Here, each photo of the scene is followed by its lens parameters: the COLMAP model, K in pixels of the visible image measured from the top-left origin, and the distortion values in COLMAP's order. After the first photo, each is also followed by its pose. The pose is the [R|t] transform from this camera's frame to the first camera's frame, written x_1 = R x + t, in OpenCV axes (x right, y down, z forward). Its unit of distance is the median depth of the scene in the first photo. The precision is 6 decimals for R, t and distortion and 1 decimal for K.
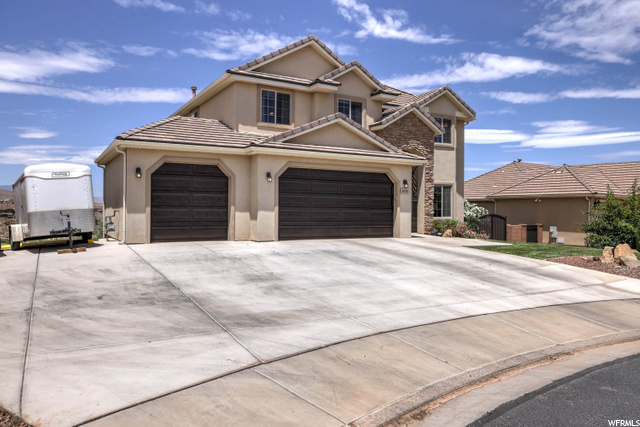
lens RADIAL K [[465.0, 0, 315.9], [0, 465.0, 216.7], [0, 0, 1]] dist [-0.001137, -0.000911]
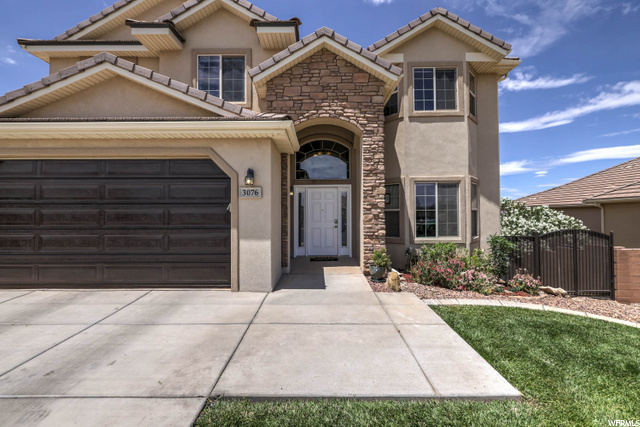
lens RADIAL K [[267.9, 0, 320.0], [0, 267.9, 213.5], [0, 0, 1]] dist [0.000534, 0.000063]
pose [[0.866017, -0.016813, -0.499732, 0.360791], [0.004771, 0.999667, -0.025364, -0.024278], [0.499992, 0.019582, 0.865809, 0.738114]]
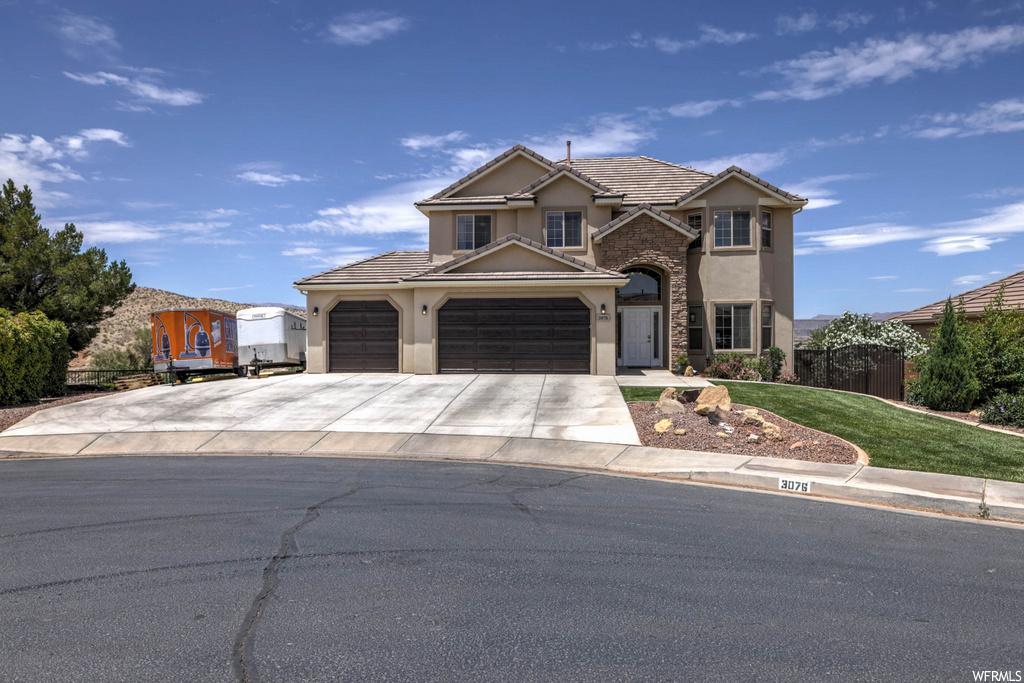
lens RADIAL K [[691.4, 0, 519.9], [0, 691.4, 341.8], [0, 0, 1]] dist [-0.003909, 0.001020]
pose [[0.814591, -0.006951, -0.579994, 0.718749], [0.002873, 0.999964, -0.007950, -0.003443], [0.580029, 0.004809, 0.814582, -0.067651]]
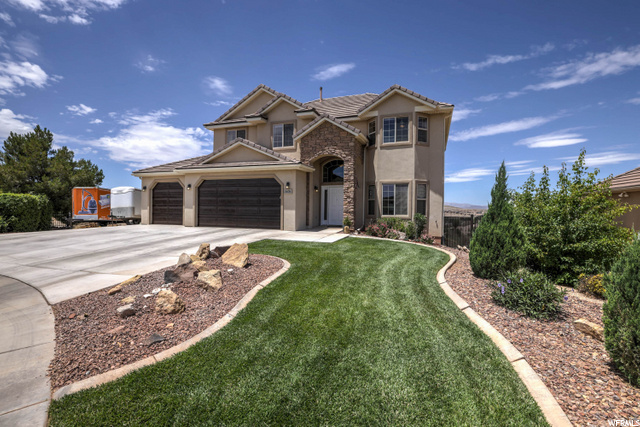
lens RADIAL K [[308.5, 0, 317.1], [0, 308.5, 213.7], [0, 0, 1]] dist [0.001031, 0.000587]
pose [[0.644475, 0.010629, -0.764551, 0.783828], [-0.014663, 0.999891, 0.001541, -0.000294], [0.764485, 0.010217, 0.644561, 0.503935]]
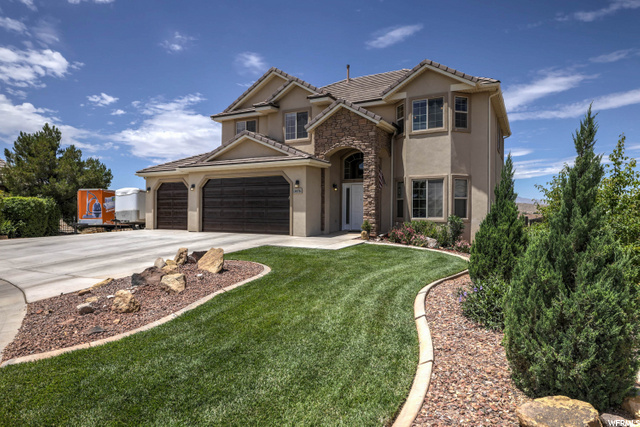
lens RADIAL K [[389.2, 0, 320.0], [0, 389.2, 213.5], [0, 0, 1]] dist [0.000804, -0.000599]
pose [[0.529545, -0.000861, -0.848281, 0.880848], [-0.010109, 0.999922, -0.007325, 0.000589], [0.848221, 0.012454, 0.529495, 0.540714]]
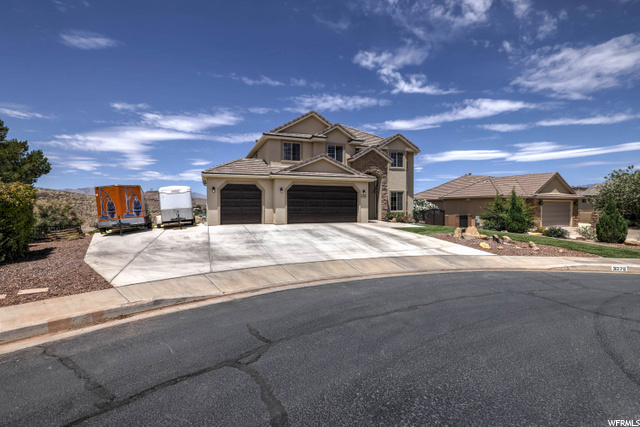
lens RADIAL K [[289.5, 0, 320.0], [0, 289.5, 213.5], [0, 0, 1]] dist [-0.000466, -0.000131]
pose [[0.987586, -0.002232, -0.157062, 0.184620], [0.004453, 0.999895, 0.013787, -0.004933], [0.157014, -0.014315, 0.987493, -0.105034]]
